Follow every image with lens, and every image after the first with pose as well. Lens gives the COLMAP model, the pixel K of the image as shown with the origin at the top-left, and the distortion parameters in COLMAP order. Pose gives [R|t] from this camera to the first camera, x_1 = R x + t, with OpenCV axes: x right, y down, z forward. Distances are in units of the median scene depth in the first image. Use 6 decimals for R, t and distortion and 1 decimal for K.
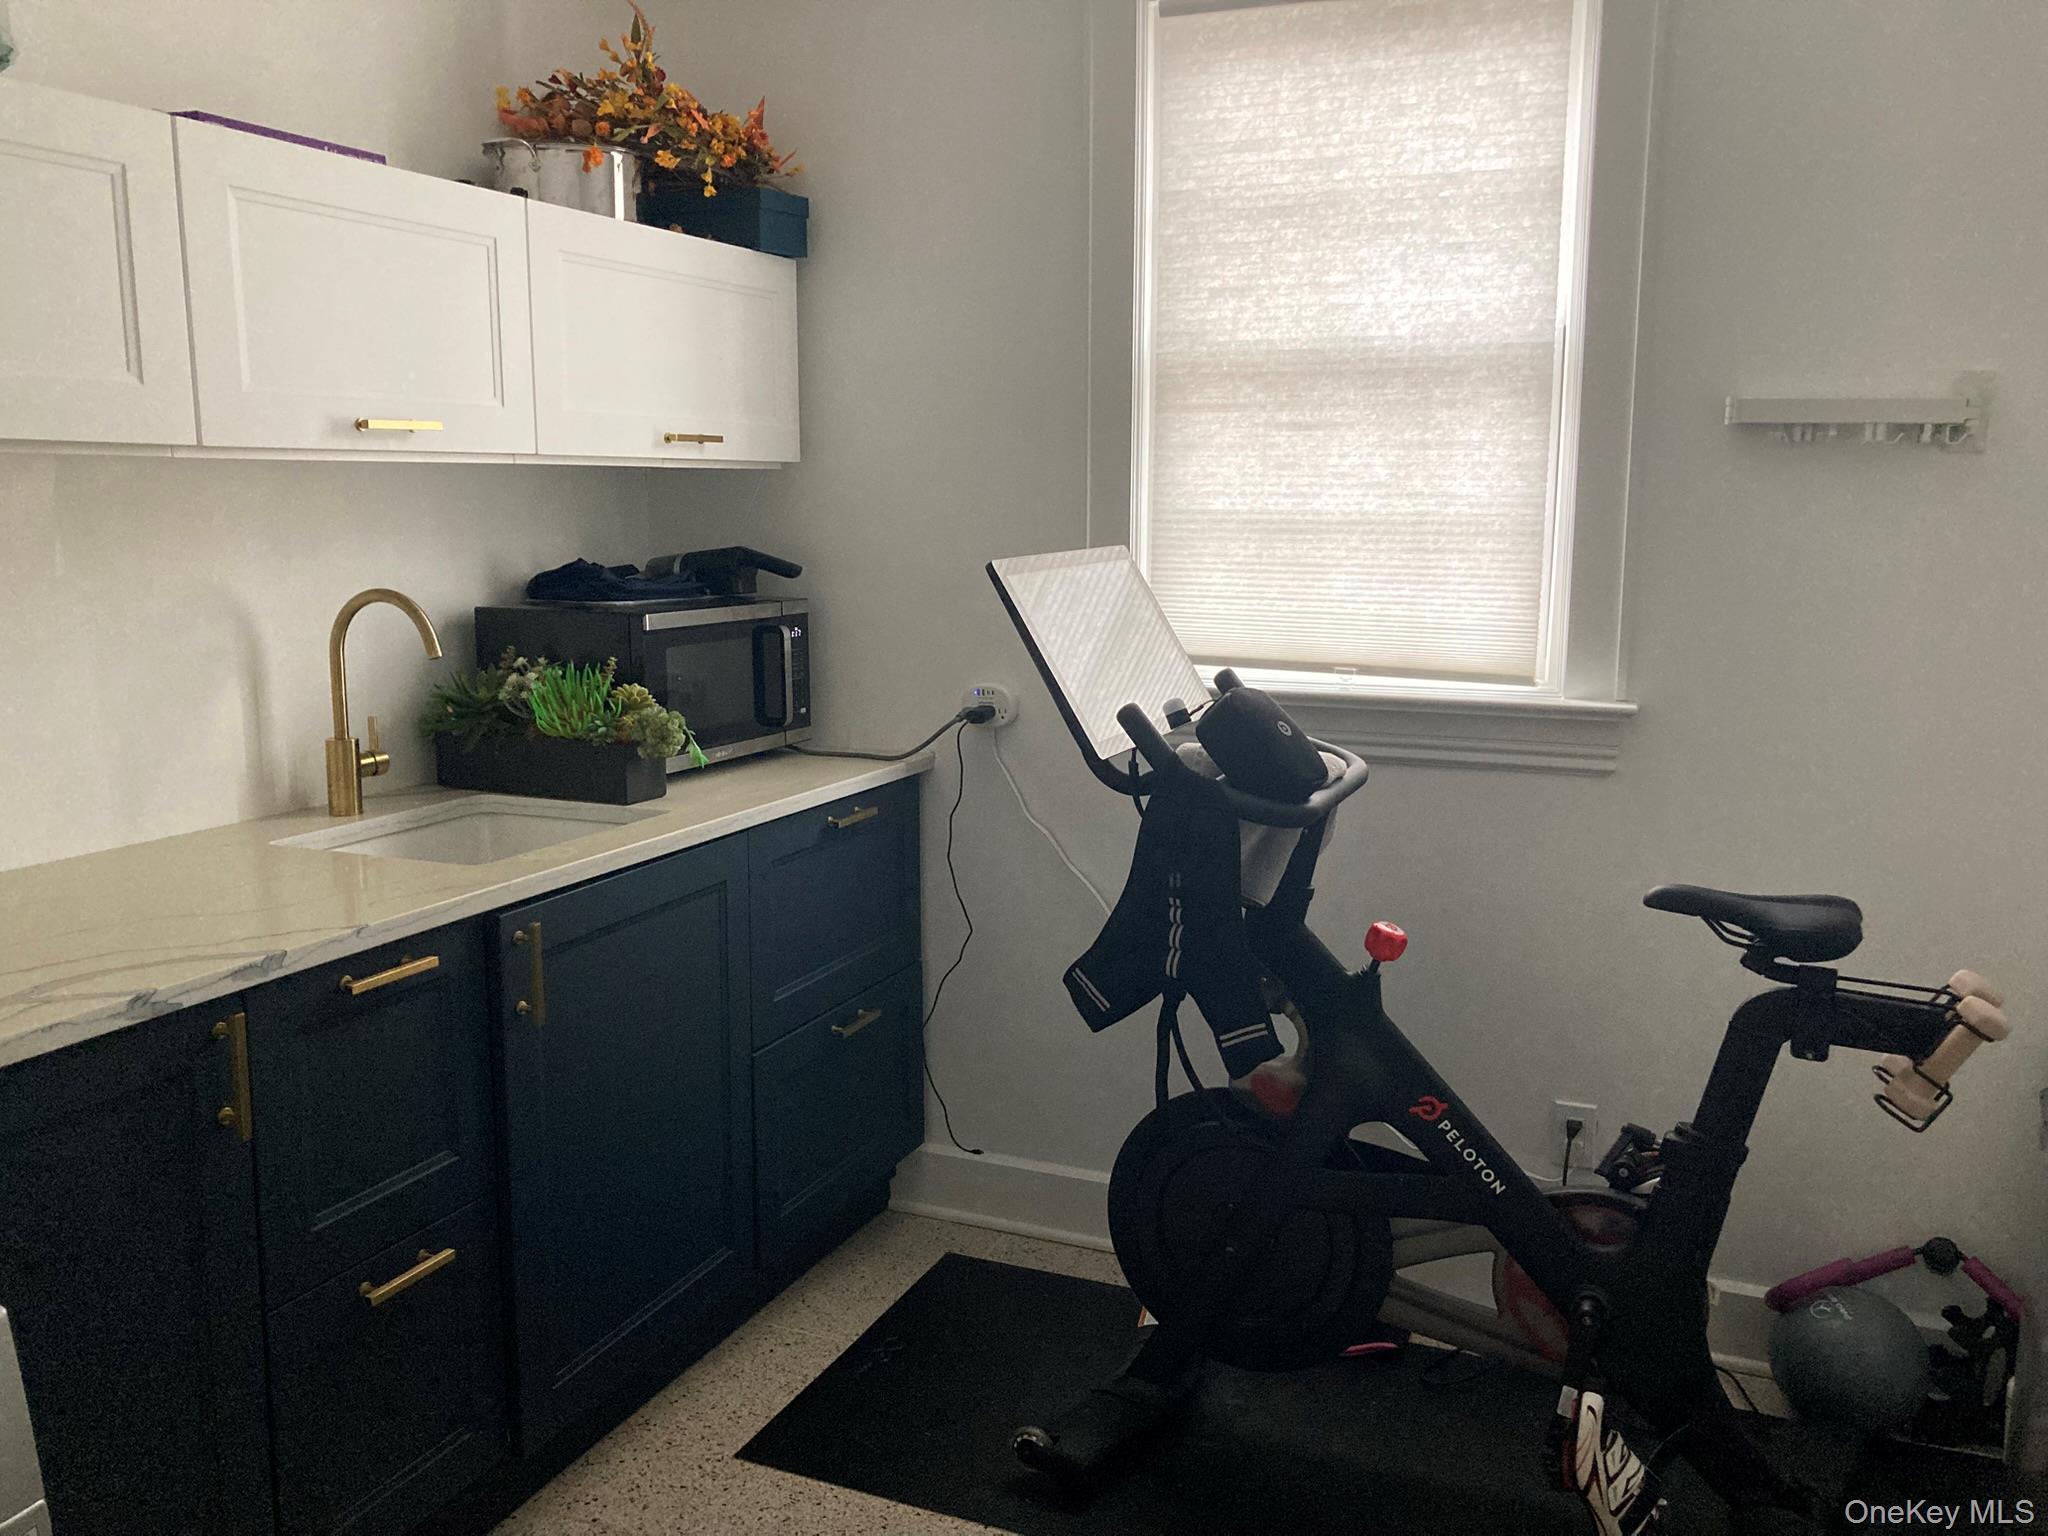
lens RADIAL K [[1715.5, 0, 1026.4], [0, 1715.5, 768.2], [0, 0, 1]] dist [0.038136, -0.004798]
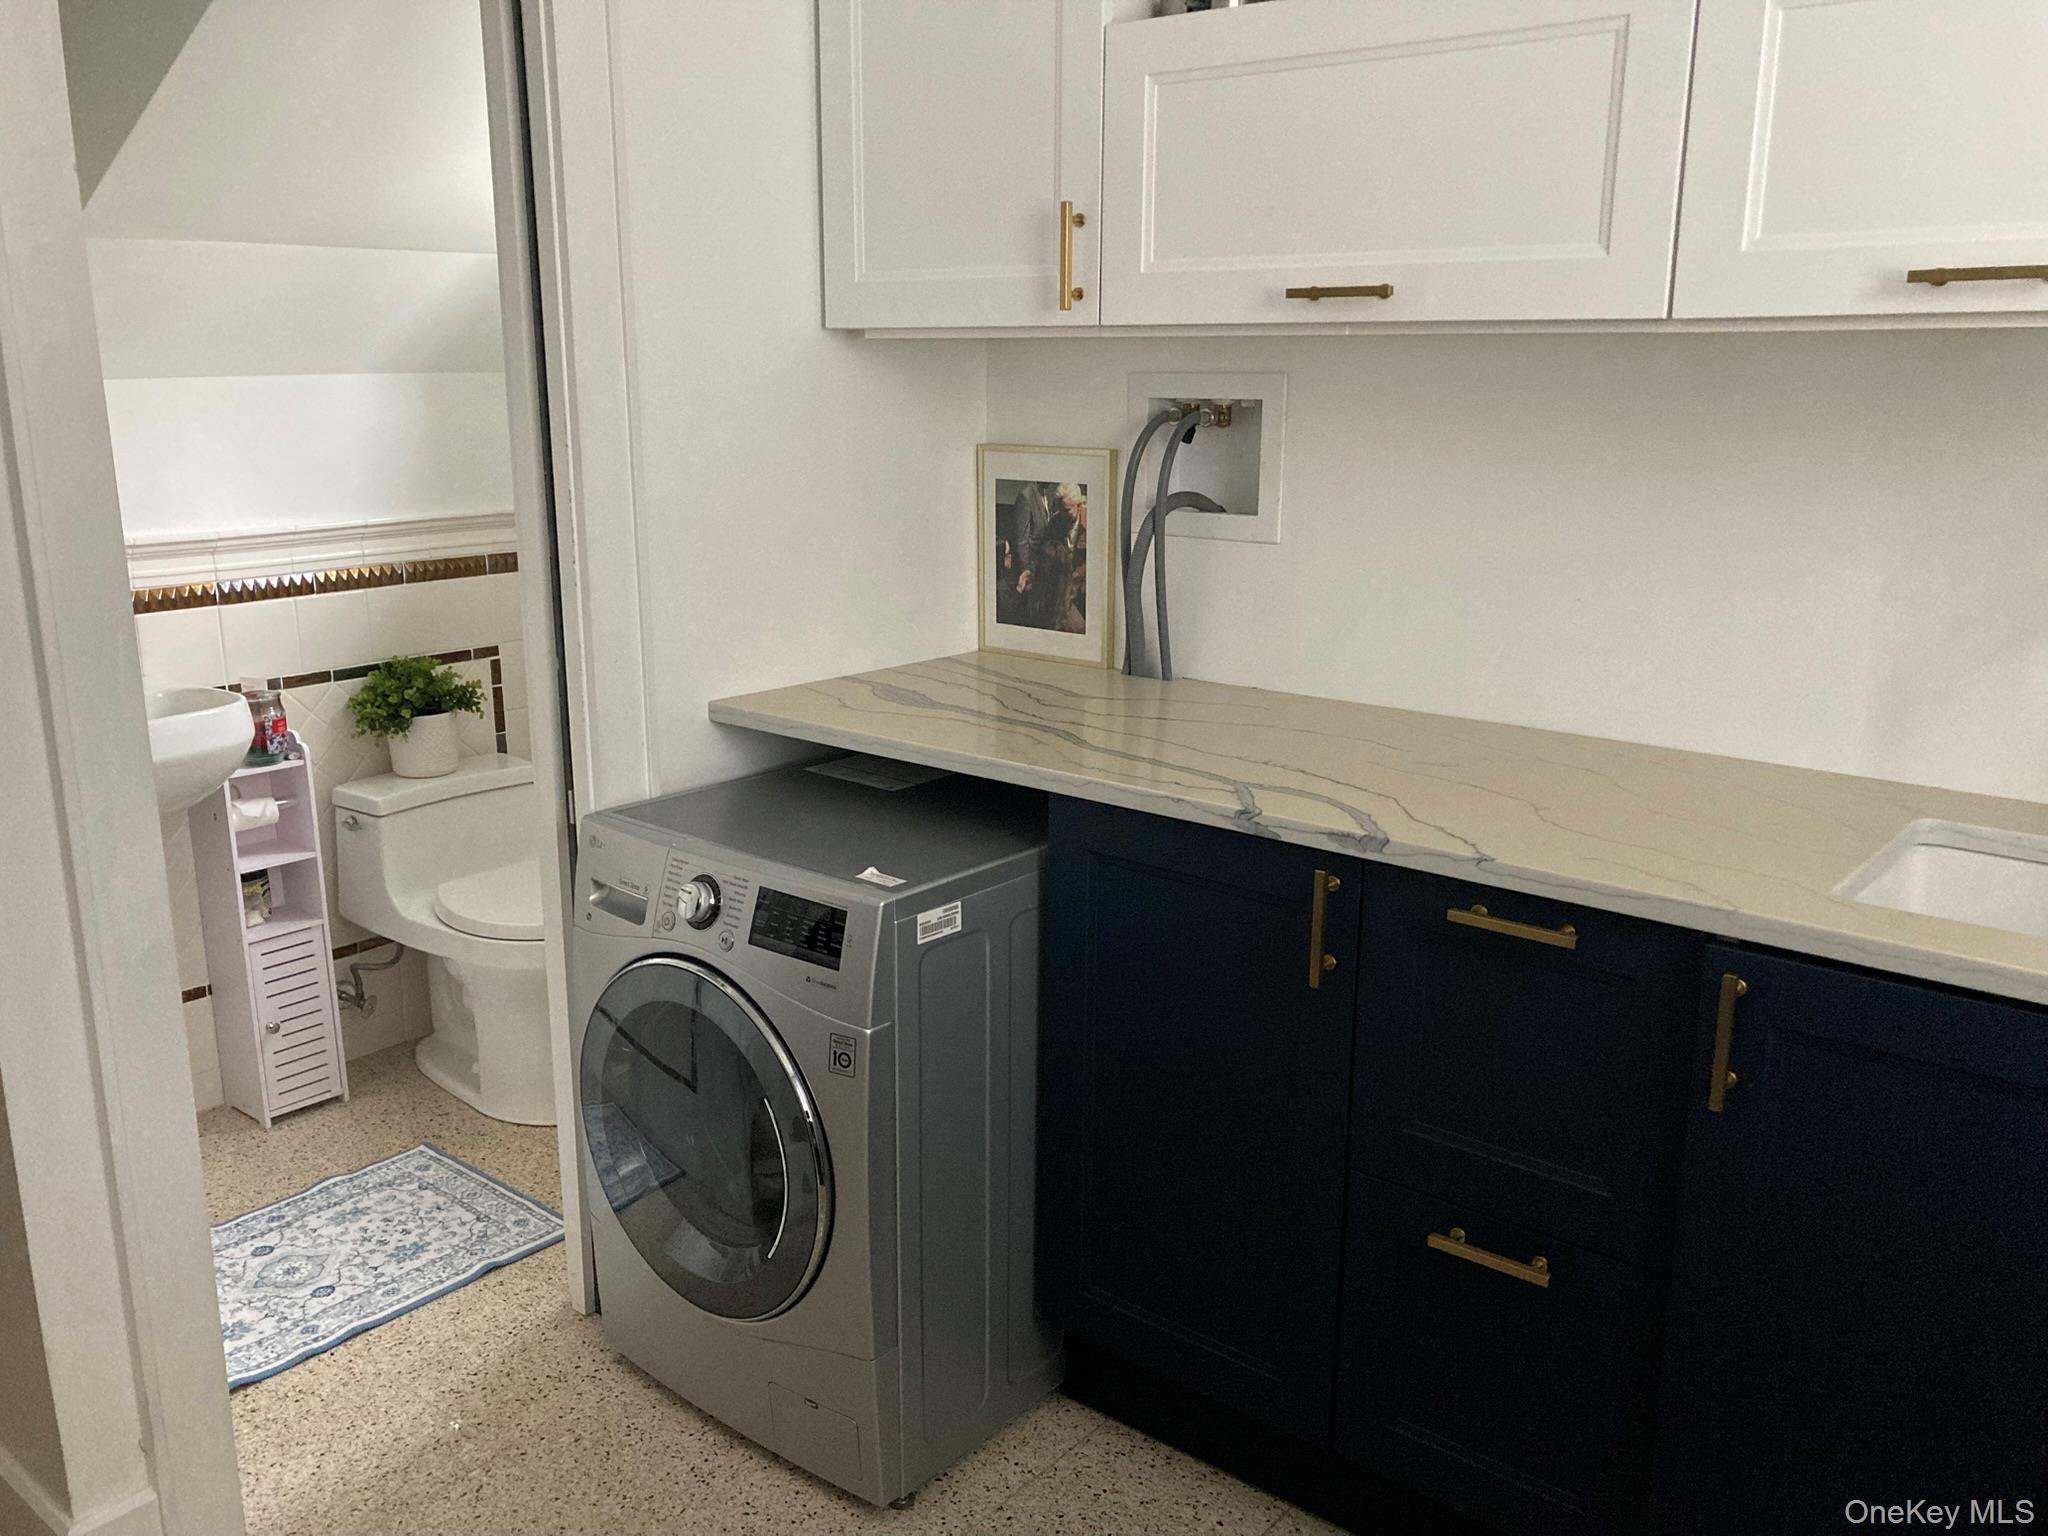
lens RADIAL K [[1715.5, 0, 1003.4], [0, 1715.5, 770.8], [0, 0, 1]] dist [0.038136, -0.004798]
pose [[-0.296805, 0.219079, -0.929468, 0.527828], [-0.158864, 0.948437, 0.274280, -0.161561], [0.941631, 0.229066, -0.246697, 0.989539]]
